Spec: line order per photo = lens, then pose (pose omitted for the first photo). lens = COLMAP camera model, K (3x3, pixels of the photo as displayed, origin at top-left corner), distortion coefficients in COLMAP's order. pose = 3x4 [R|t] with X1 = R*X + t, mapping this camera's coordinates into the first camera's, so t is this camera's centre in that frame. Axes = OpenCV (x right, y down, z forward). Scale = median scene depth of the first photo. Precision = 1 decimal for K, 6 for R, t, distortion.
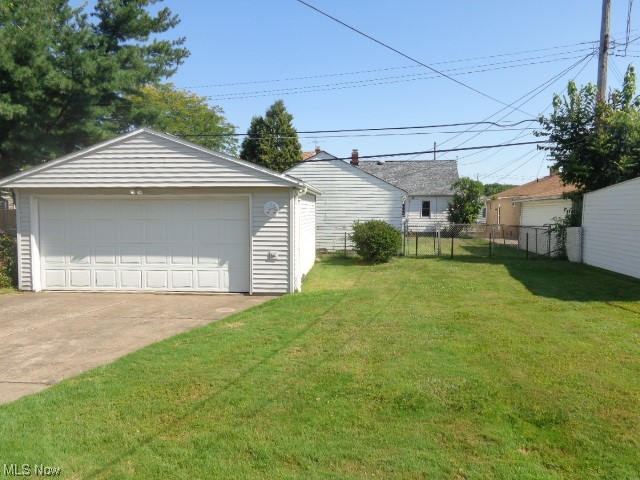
lens RADIAL K [[479.0, 0, 321.0], [0, 479.0, 241.7], [0, 0, 1]] dist [-0.006200, 0.003353]
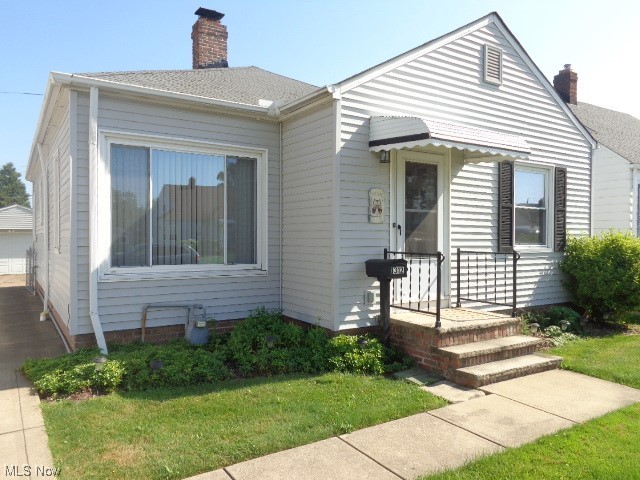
lens RADIAL K [[479.0, 0, 320.2], [0, 479.0, 240.5], [0, 0, 1]] dist [-0.006200, 0.003353]
pose [[0.778915, -0.010101, 0.627049, -0.642691], [0.045249, 0.998169, -0.040129, 0.103837], [-0.625495, 0.059631, 0.777946, -1.718956]]
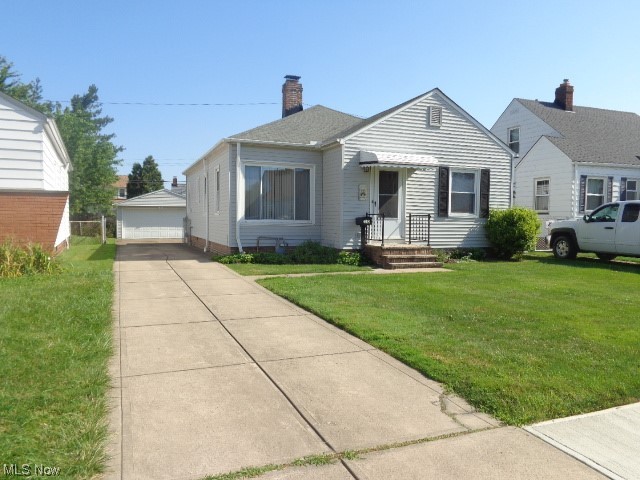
lens RADIAL K [[479.0, 0, 320.9], [0, 479.0, 240.2], [0, 0, 1]] dist [-0.006200, 0.003353]
pose [[0.885937, -0.019565, 0.463393, -0.898233], [0.026429, 0.999616, -0.008323, 0.173280], [-0.463052, 0.019621, 0.886114, -2.362754]]
